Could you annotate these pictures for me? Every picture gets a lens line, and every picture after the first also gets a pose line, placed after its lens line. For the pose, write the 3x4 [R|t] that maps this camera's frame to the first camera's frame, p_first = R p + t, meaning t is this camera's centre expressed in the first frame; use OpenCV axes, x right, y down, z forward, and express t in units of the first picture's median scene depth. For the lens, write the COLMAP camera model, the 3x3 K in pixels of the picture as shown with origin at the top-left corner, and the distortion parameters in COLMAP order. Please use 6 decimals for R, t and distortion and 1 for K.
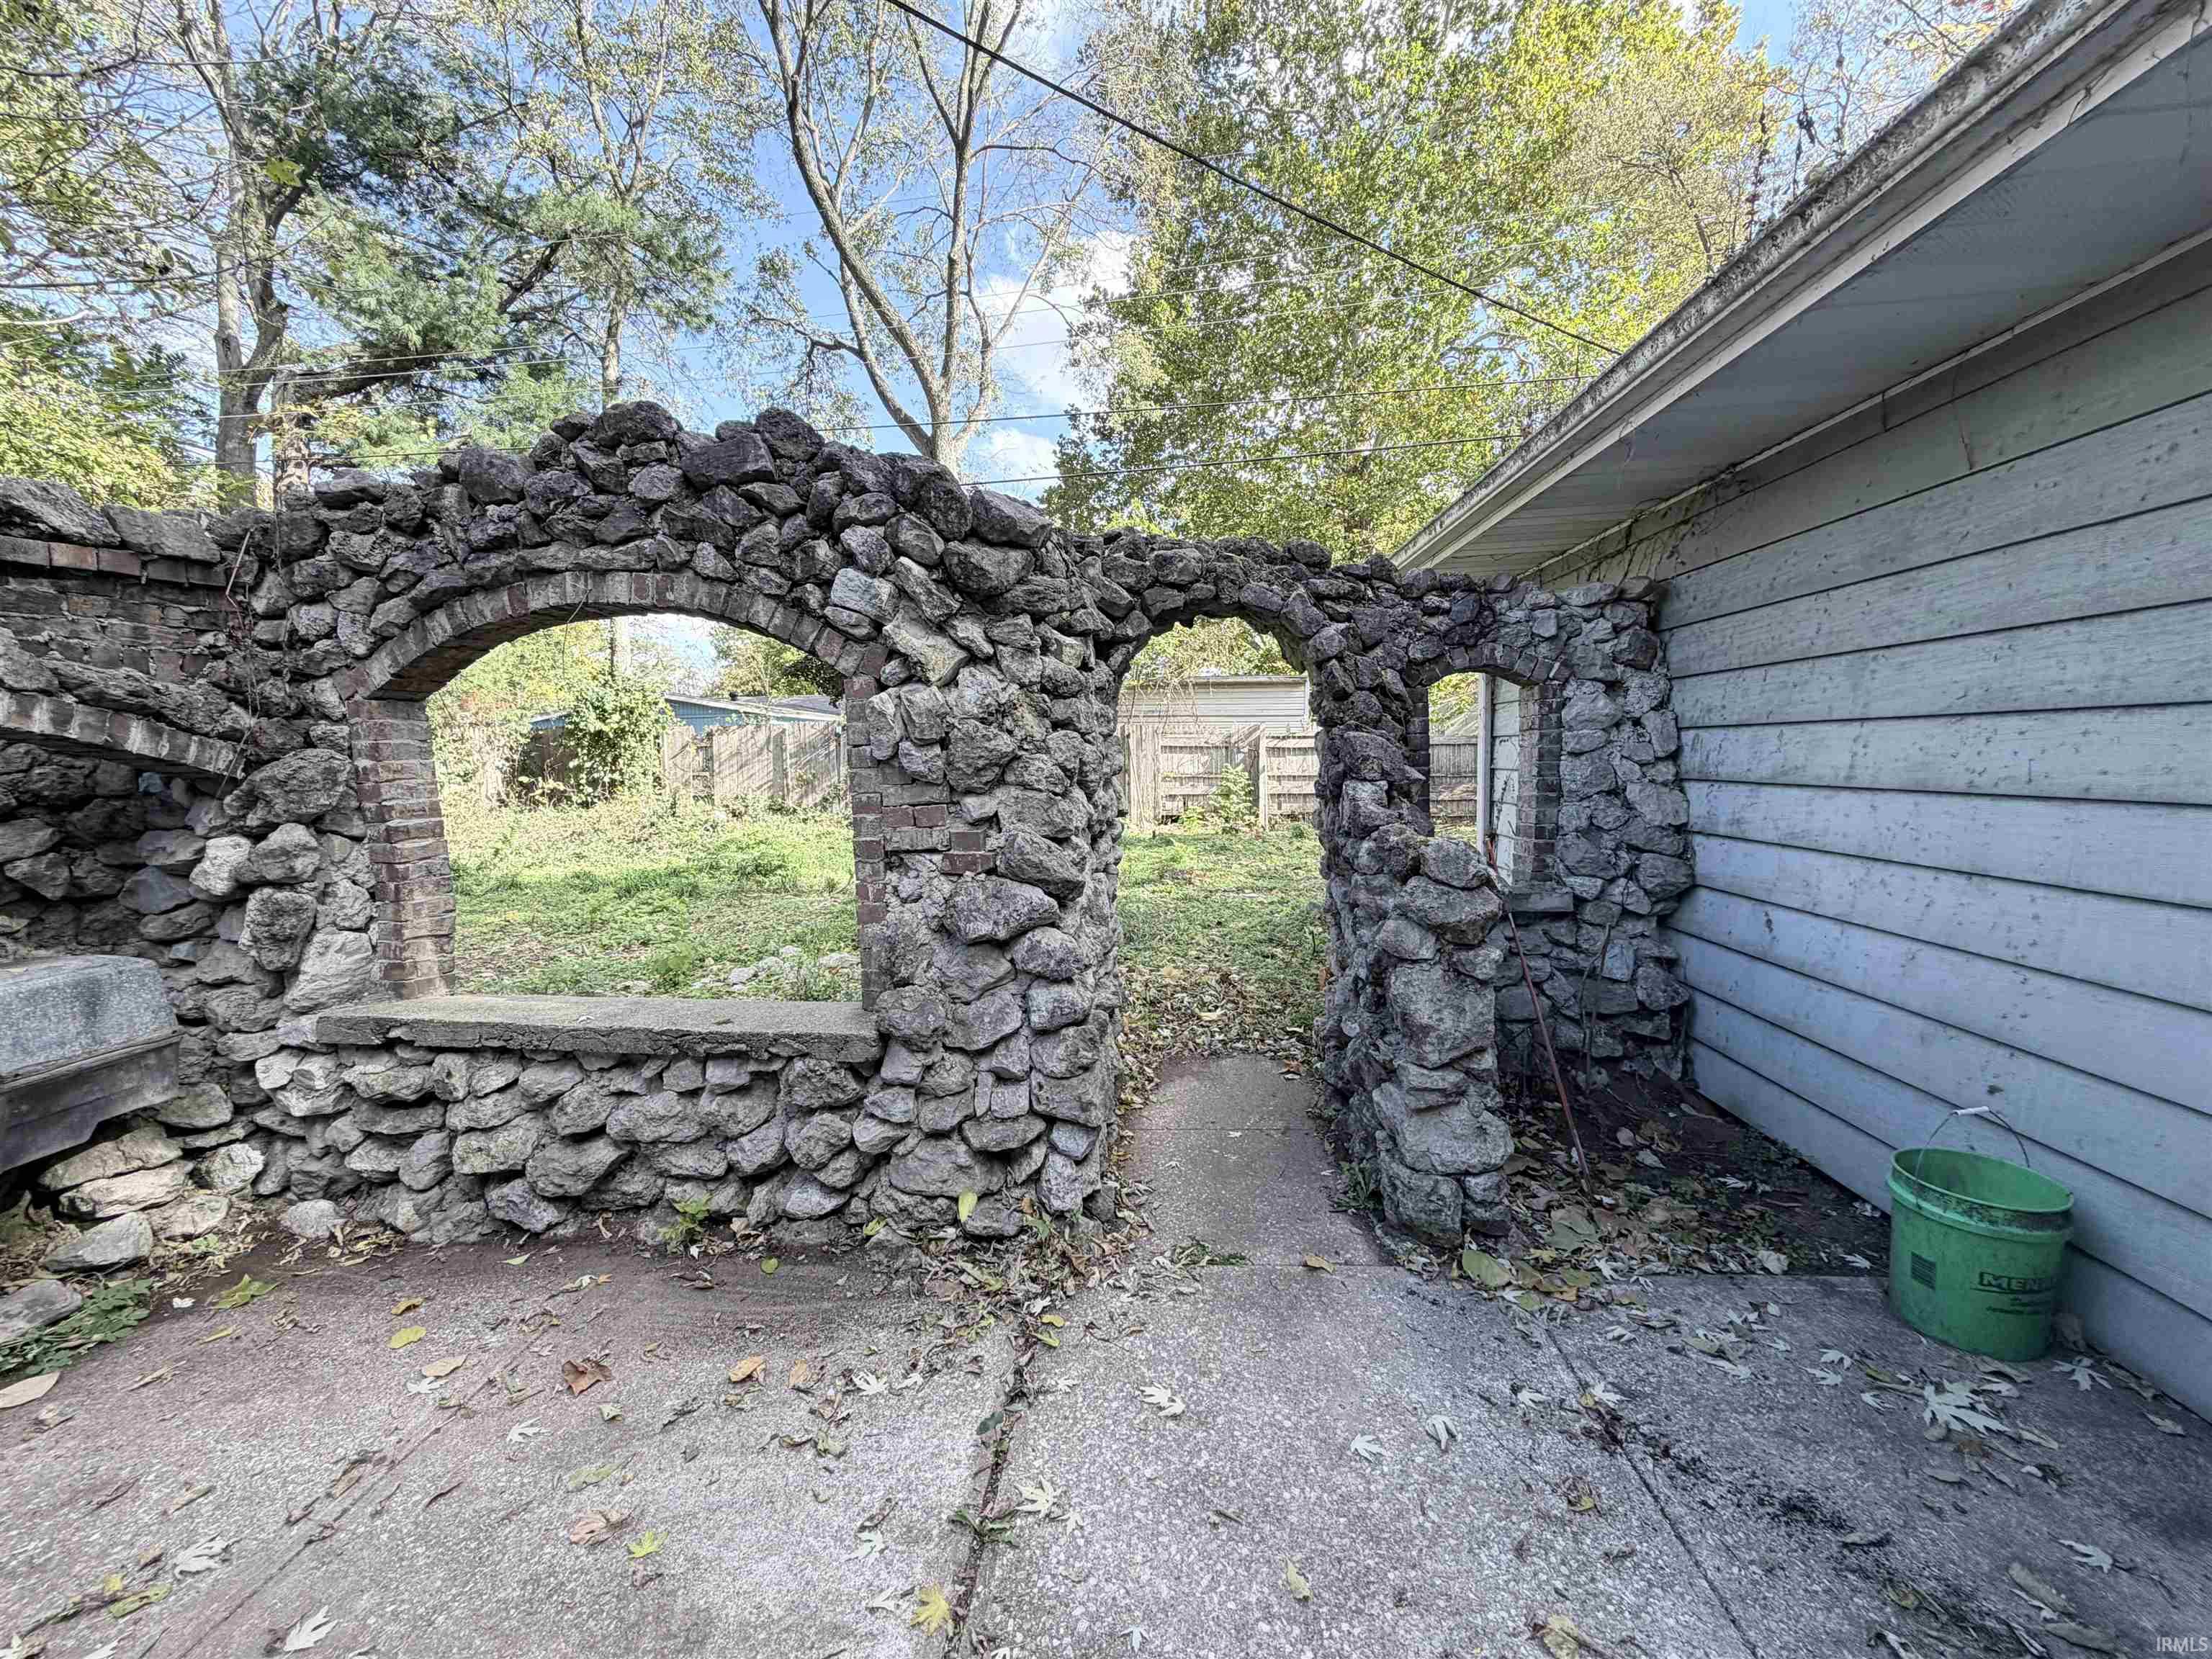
lens RADIAL K [[880.0, 0, 1100.5], [0, 880.0, 832.8], [0, 0, 1]] dist [0.000408, 0.000454]
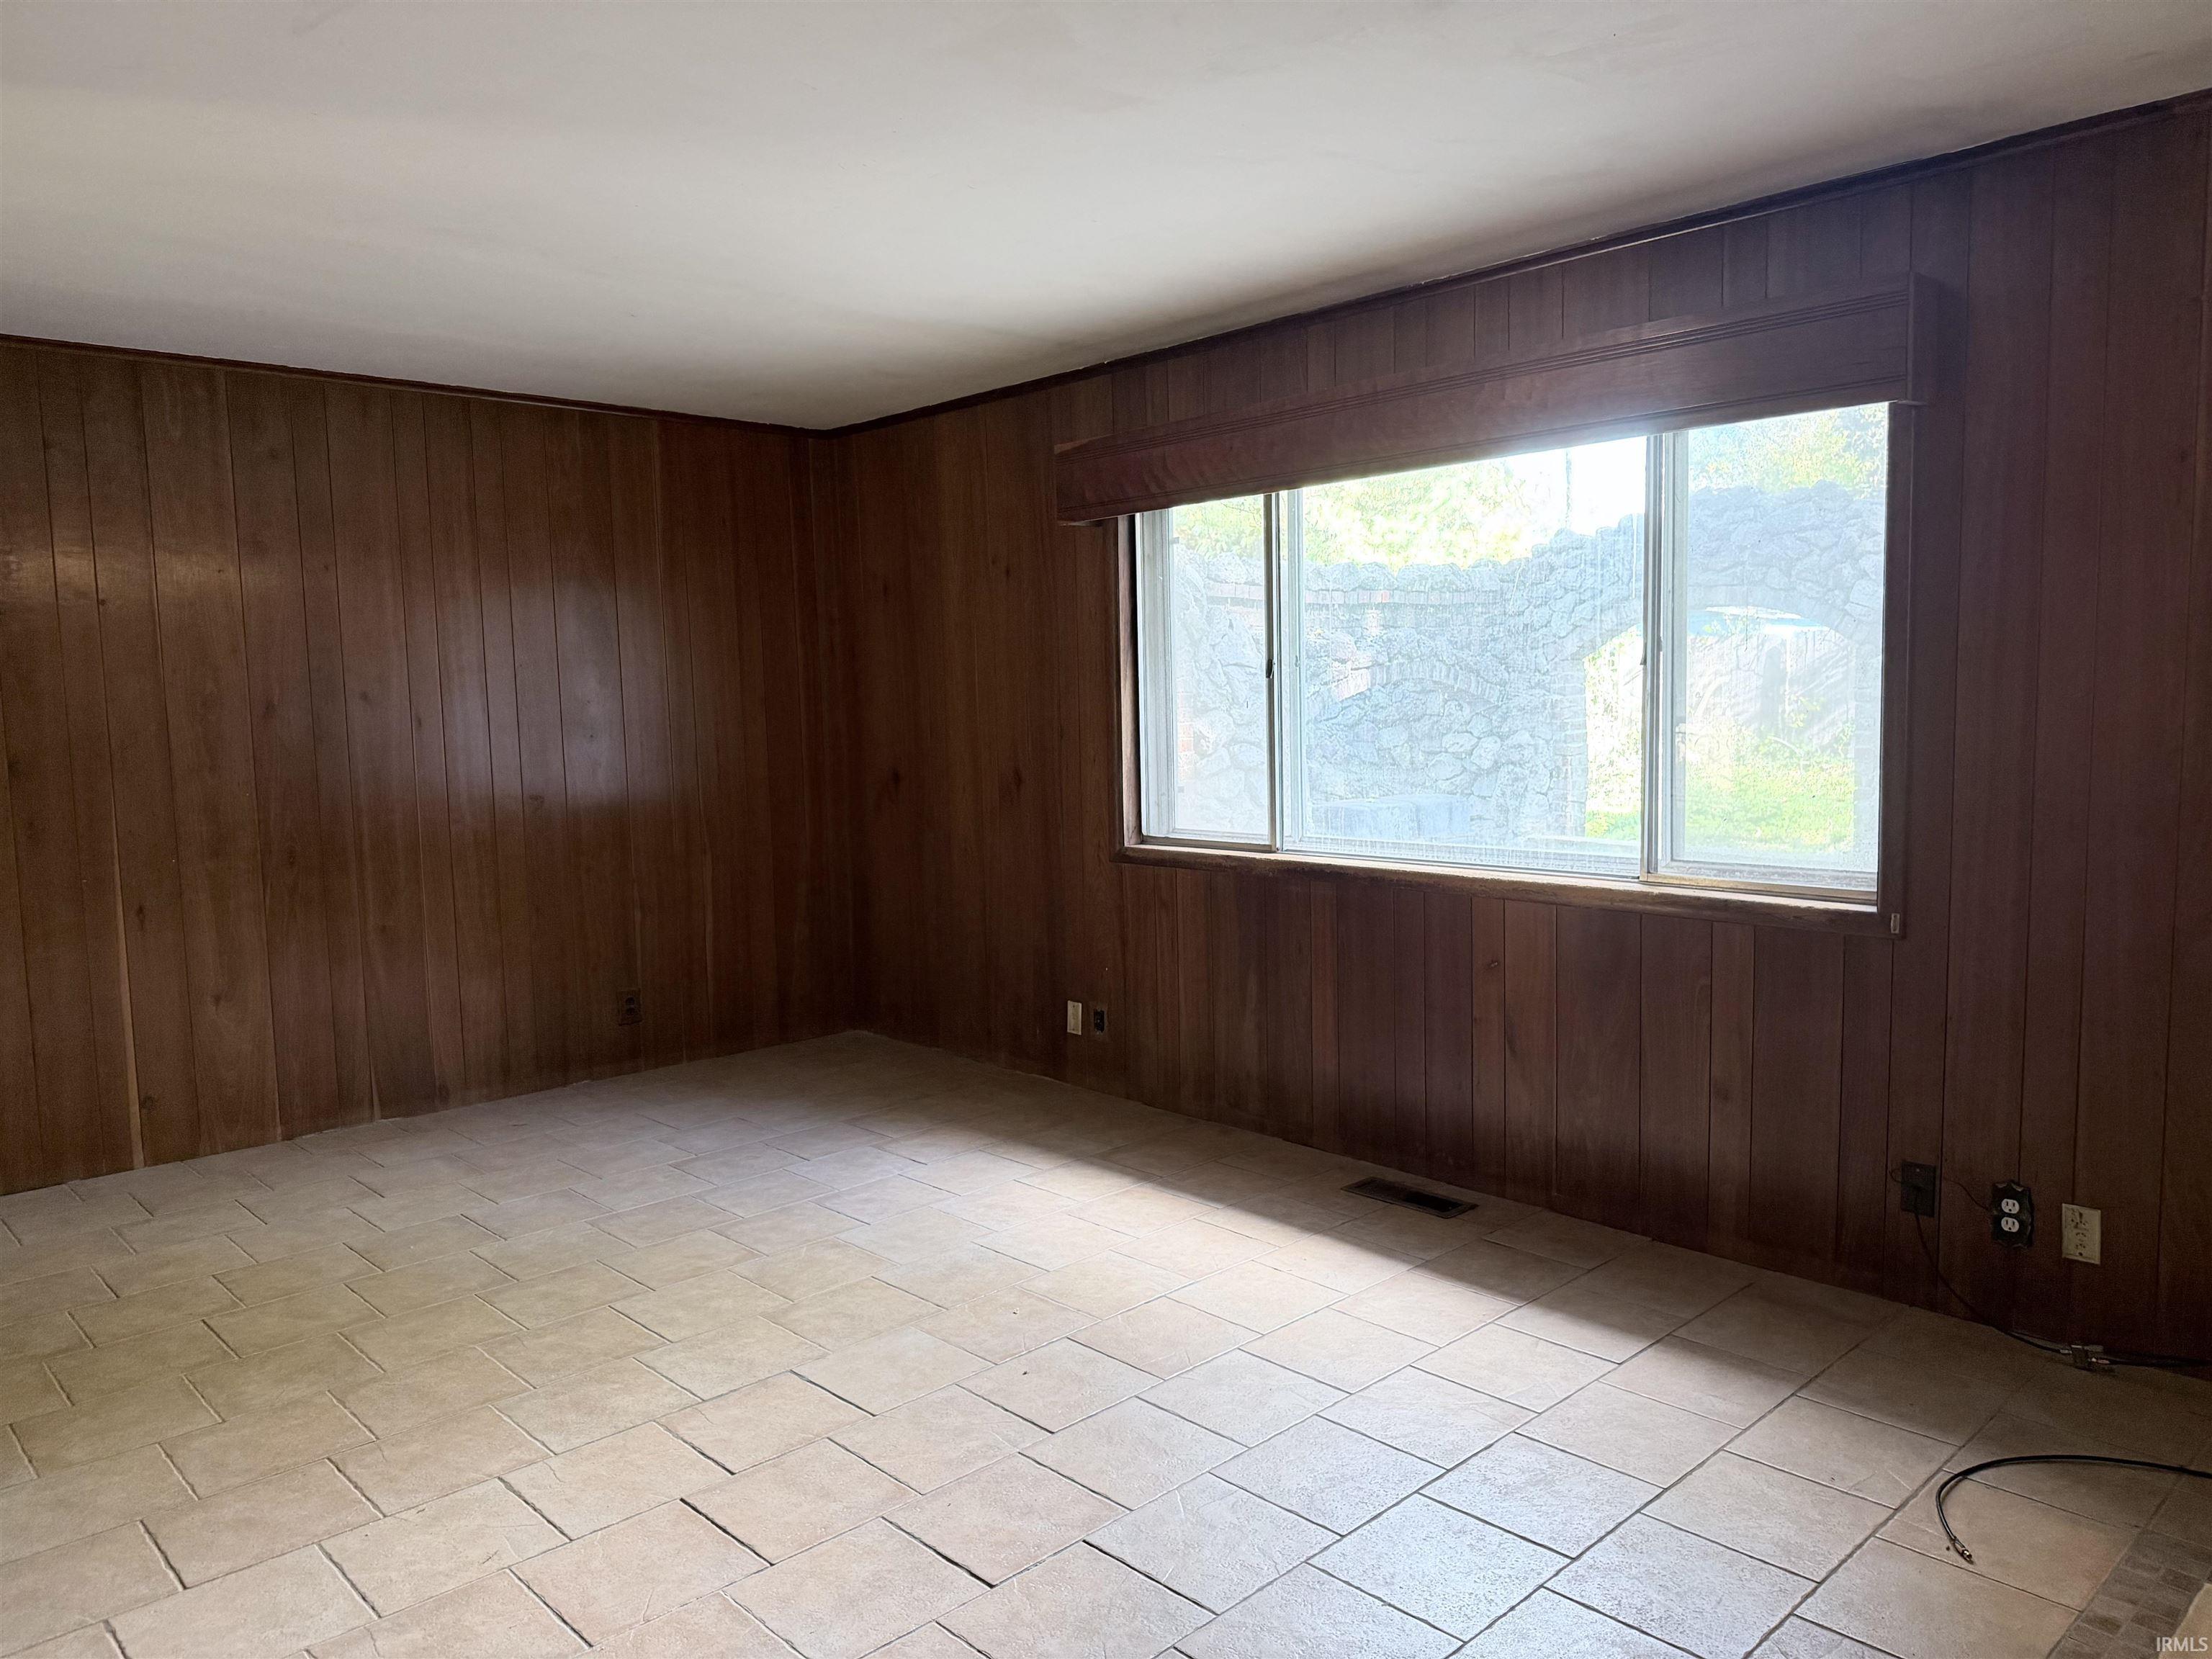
lens RADIAL K [[1547.9, 0, 1115.8], [0, 1547.9, 833.2], [0, 0, 1]] dist [0.095795, -0.137897]
pose [[0.742684, 0.063861, -0.666590, 0.620667], [-0.051553, 0.997941, 0.038168, 0.122148], [0.667655, 0.006018, 0.744446, -1.976175]]
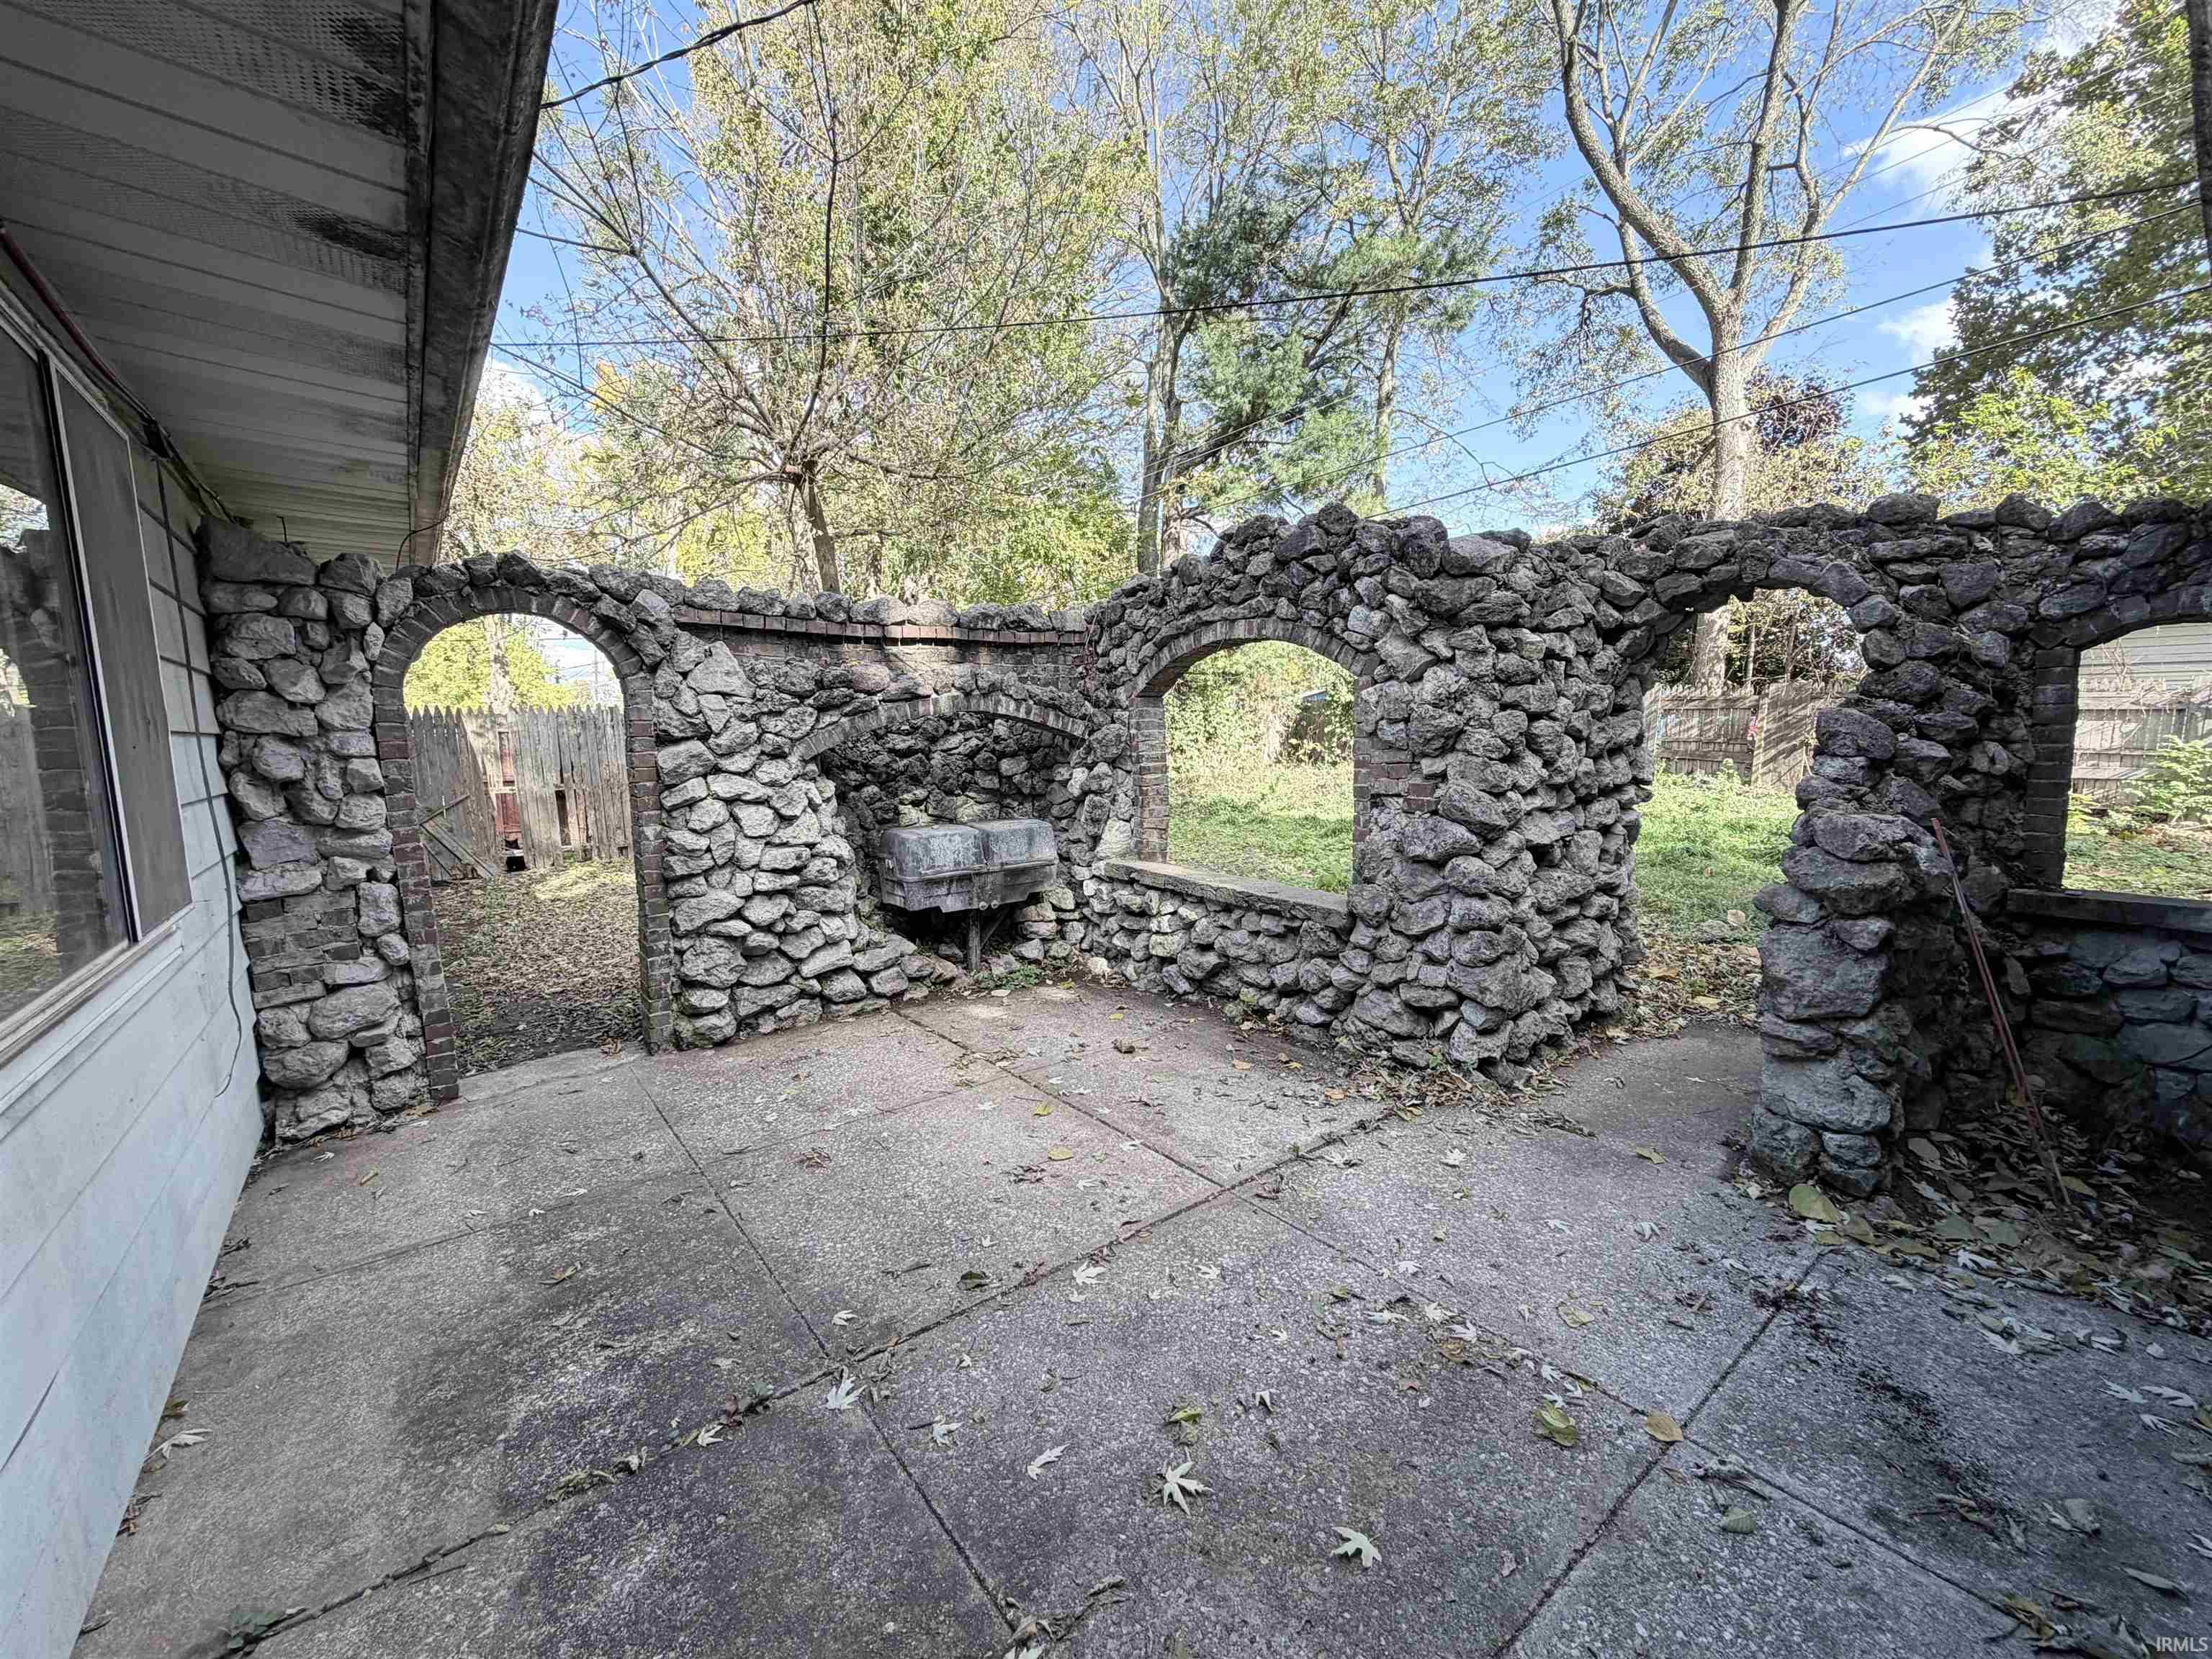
lens RADIAL K [[880.0, 0, 1100.5], [0, 880.0, 832.8], [0, 0, 1]] dist [0.000408, 0.000454]
pose [[0.677397, 0.091705, -0.729880, 0.523668], [-0.063376, 0.995785, 0.066295, 0.016111], [0.732883, 0.001349, 0.680353, -0.336593]]
